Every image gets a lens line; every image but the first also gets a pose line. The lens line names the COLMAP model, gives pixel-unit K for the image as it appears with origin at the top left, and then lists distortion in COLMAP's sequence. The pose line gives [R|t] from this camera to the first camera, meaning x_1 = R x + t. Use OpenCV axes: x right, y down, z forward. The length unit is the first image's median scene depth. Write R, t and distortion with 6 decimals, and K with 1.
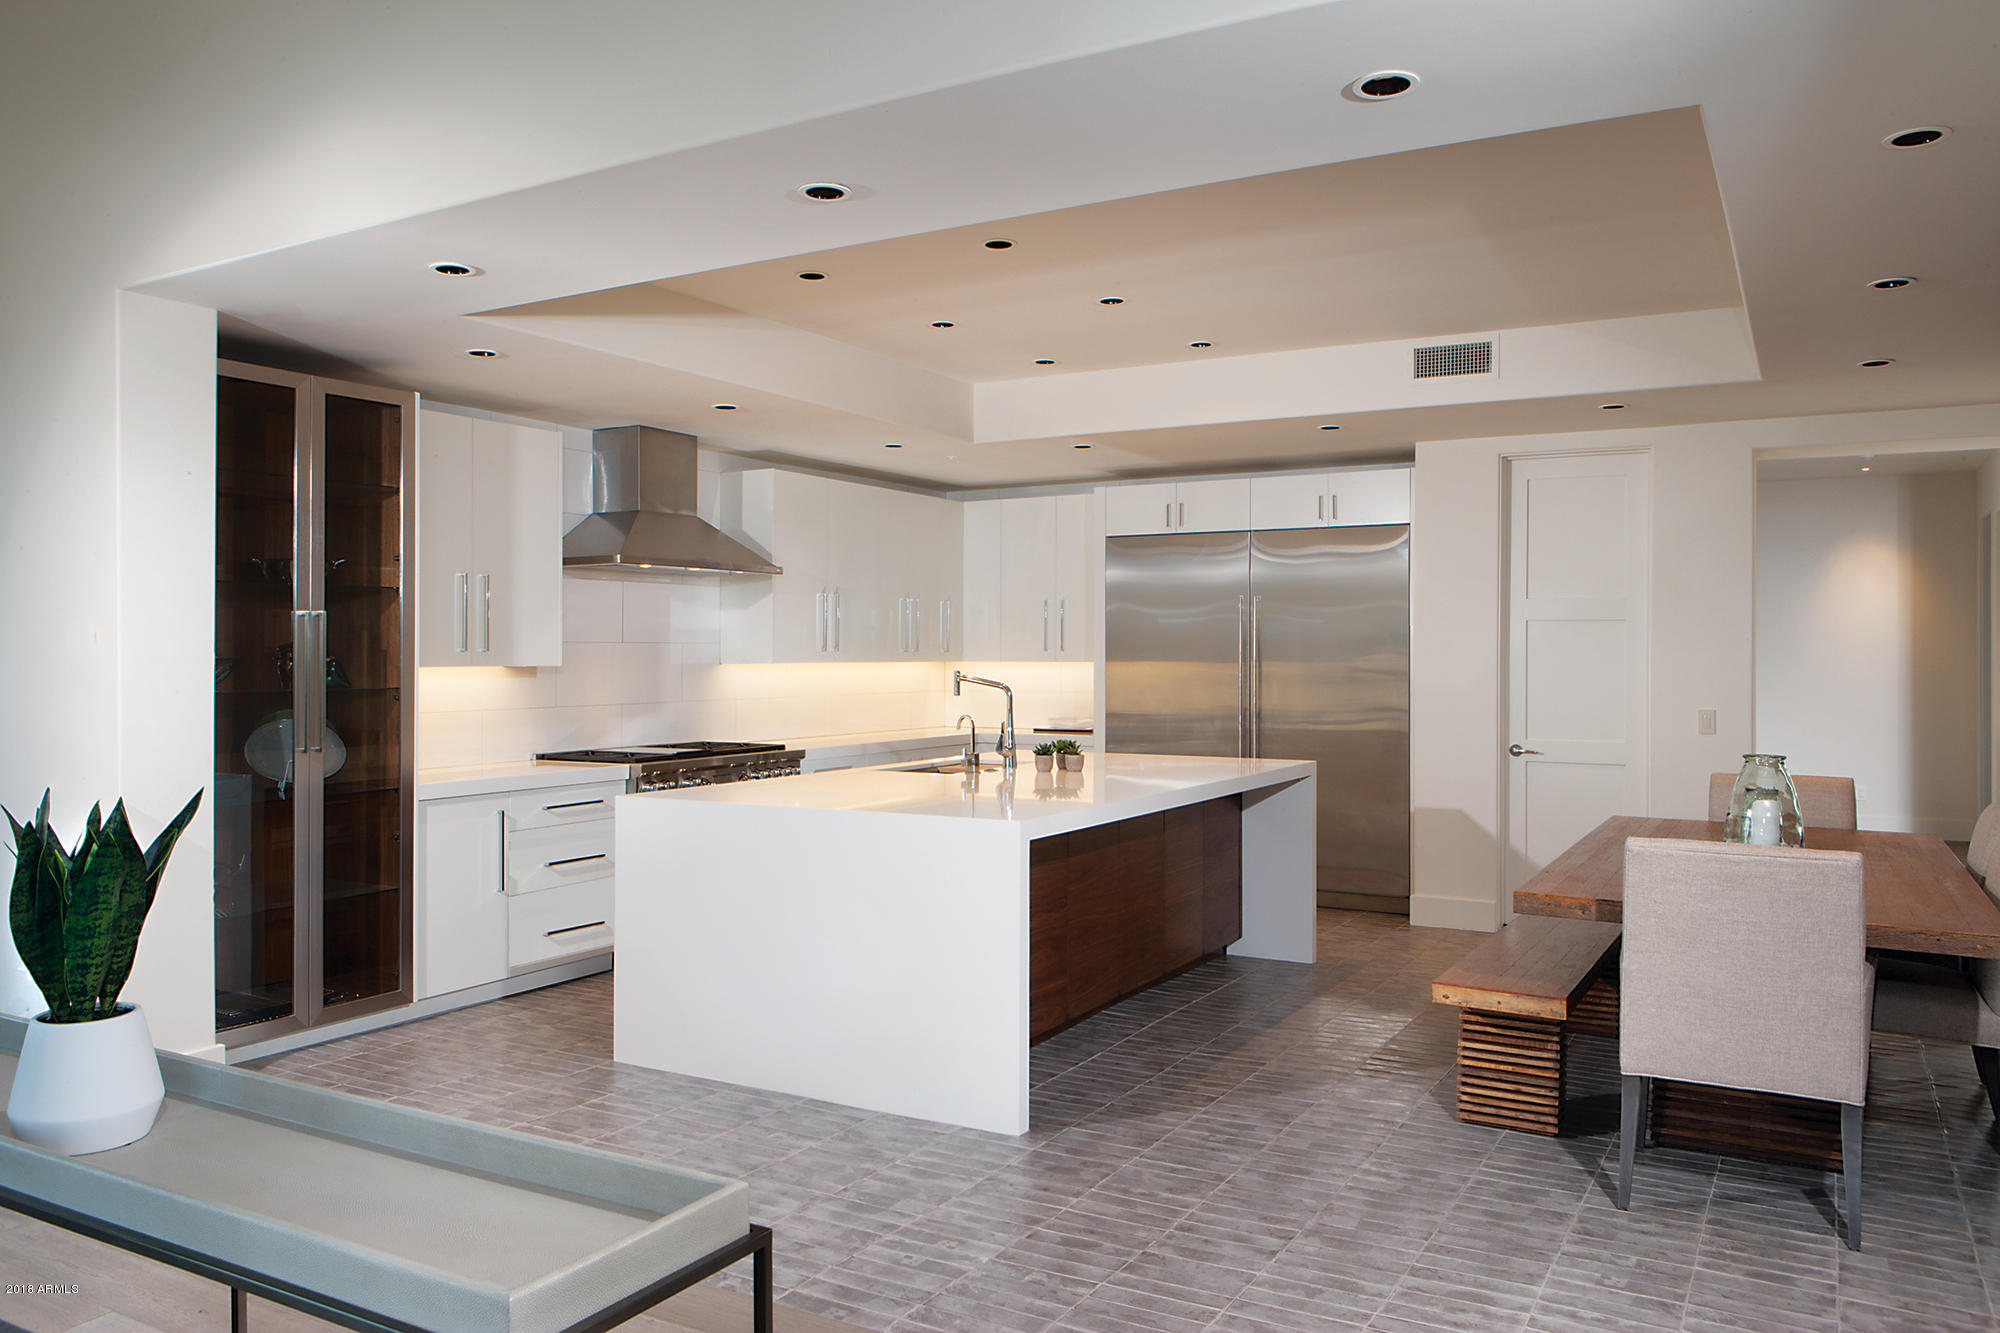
lens RADIAL K [[1430.3, 0, 1000.0], [0, 1430.3, 666.5], [0, 0, 1]] dist [-0.001759, -0.000324]
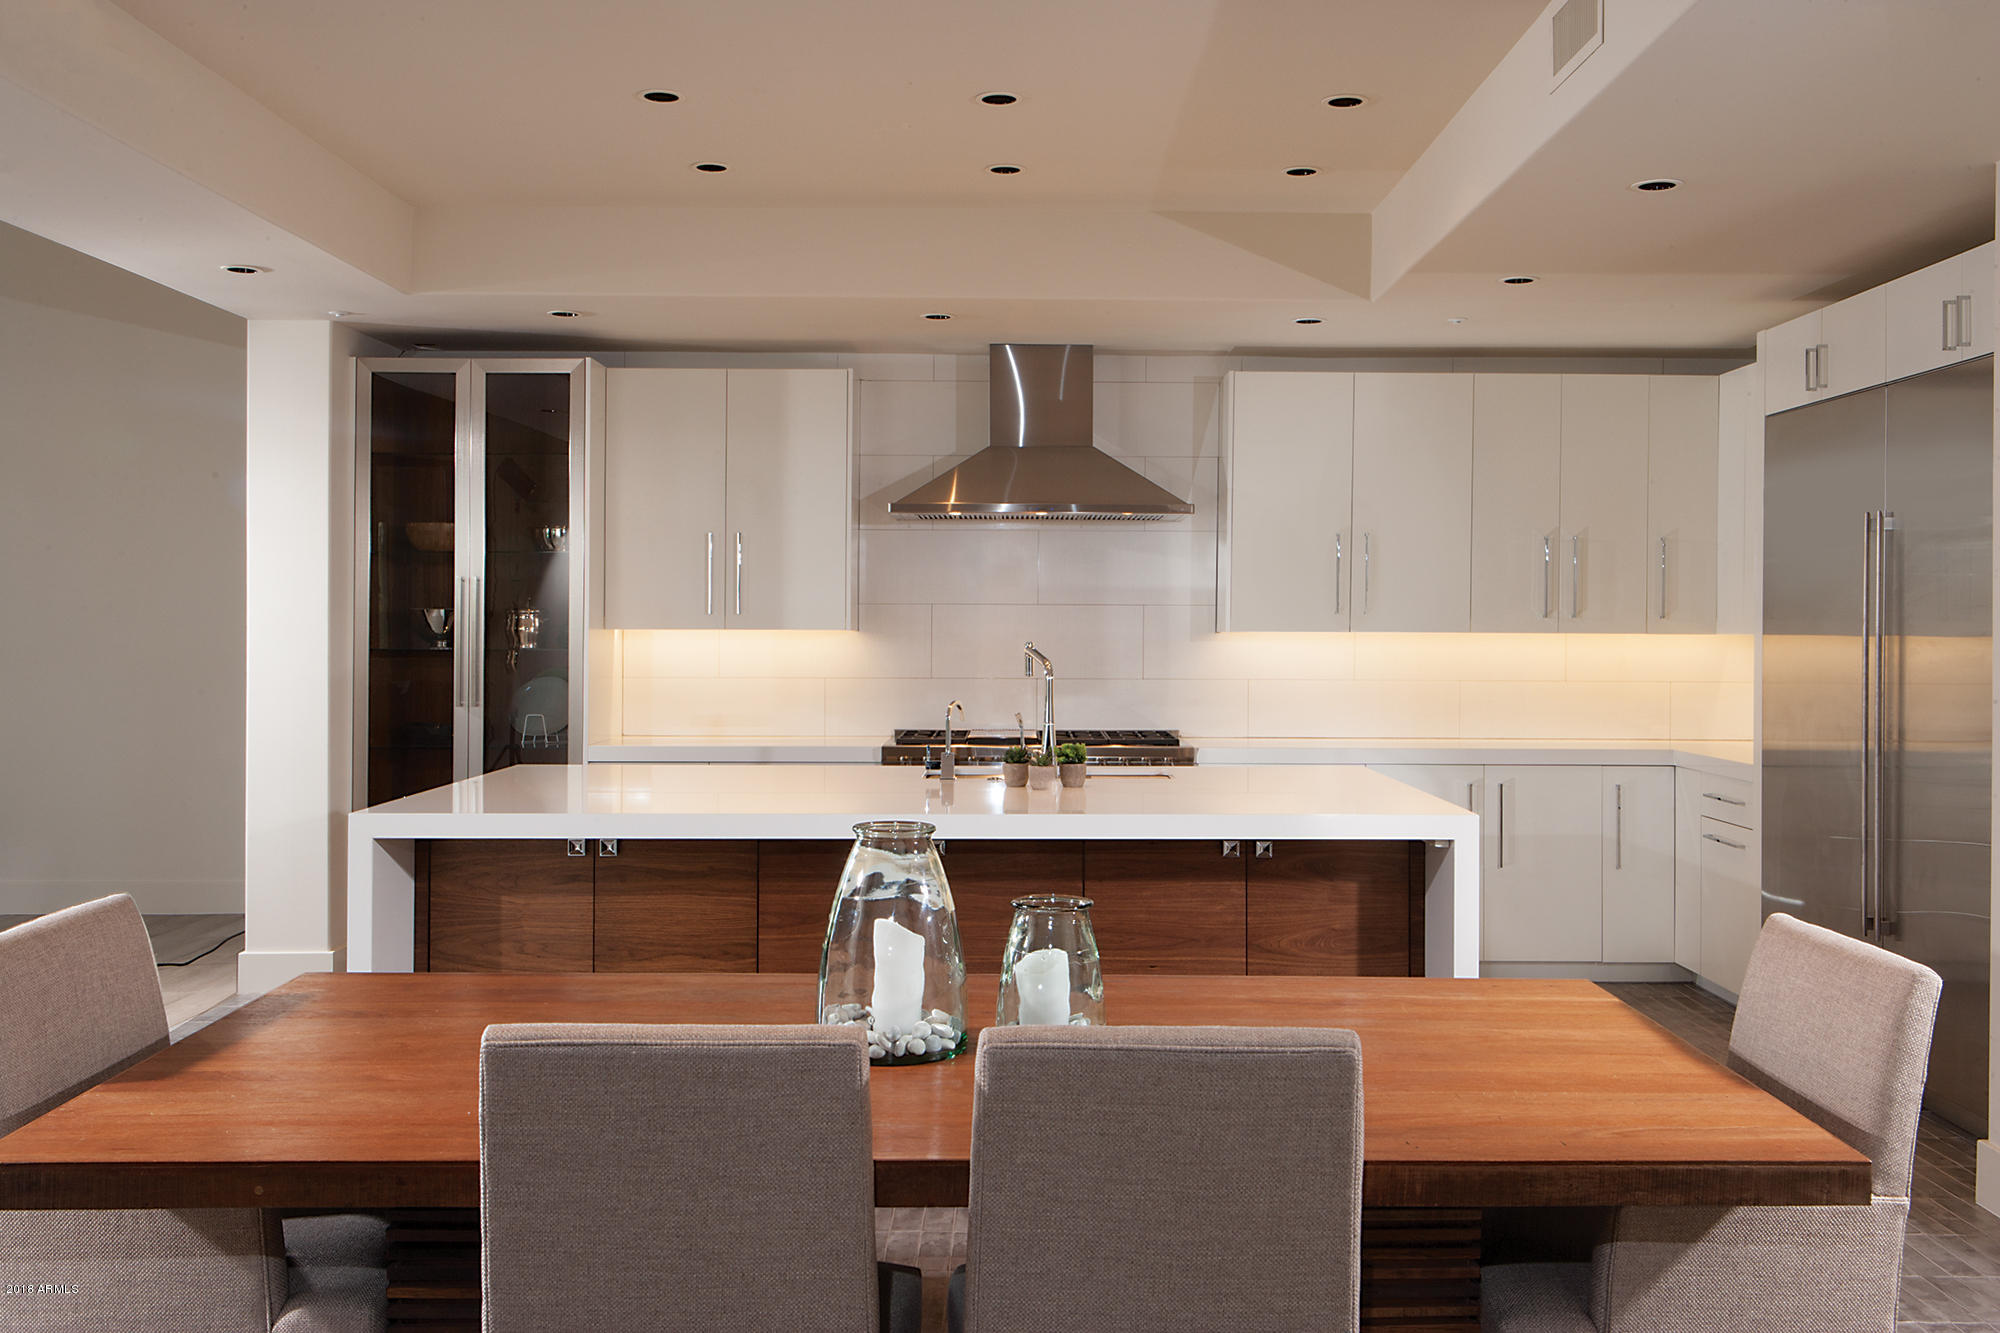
lens RADIAL K [[1849.2, 0, 1000.0], [0, 1849.2, 666.5], [0, 0, 1]] dist [-0.000080, -0.000108]
pose [[0.471909, 0.025437, -0.881281, 0.688694], [-0.015510, 0.999669, 0.020549, -0.001547], [0.881511, 0.003972, 0.472147, 0.486064]]
